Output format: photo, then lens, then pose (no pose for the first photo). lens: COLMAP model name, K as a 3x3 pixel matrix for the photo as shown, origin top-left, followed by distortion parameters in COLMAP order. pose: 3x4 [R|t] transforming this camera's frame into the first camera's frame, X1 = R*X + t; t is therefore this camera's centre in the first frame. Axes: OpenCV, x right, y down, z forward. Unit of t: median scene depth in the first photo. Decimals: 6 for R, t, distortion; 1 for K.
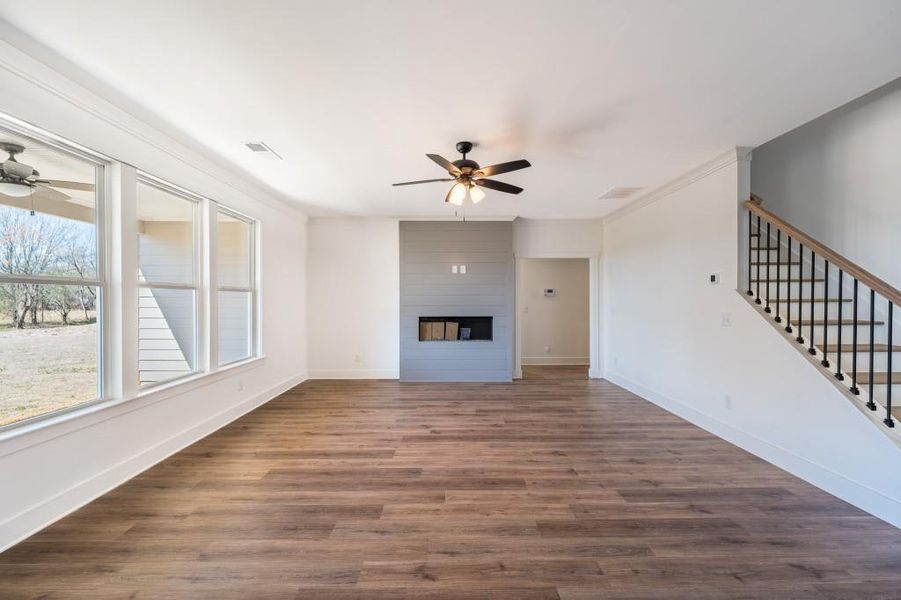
lens RADIAL K [[366.1, 0, 450.5], [0, 366.1, 300.0], [0, 0, 1]] dist [0.000492, -0.000065]
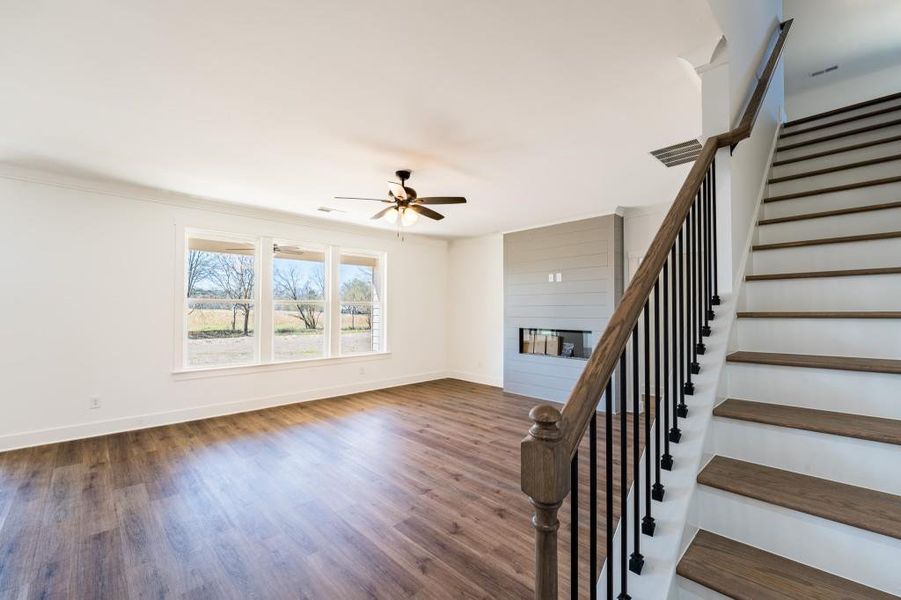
lens RADIAL K [[375.7, 0, 450.5], [0, 375.7, 300.0], [0, 0, 1]] dist [0.022396, 0.000088]
pose [[0.683263, -0.018765, -0.729932, 0.798717], [-0.000594, 0.999655, -0.026255, -0.004882], [0.730173, 0.018373, 0.683016, 0.259183]]
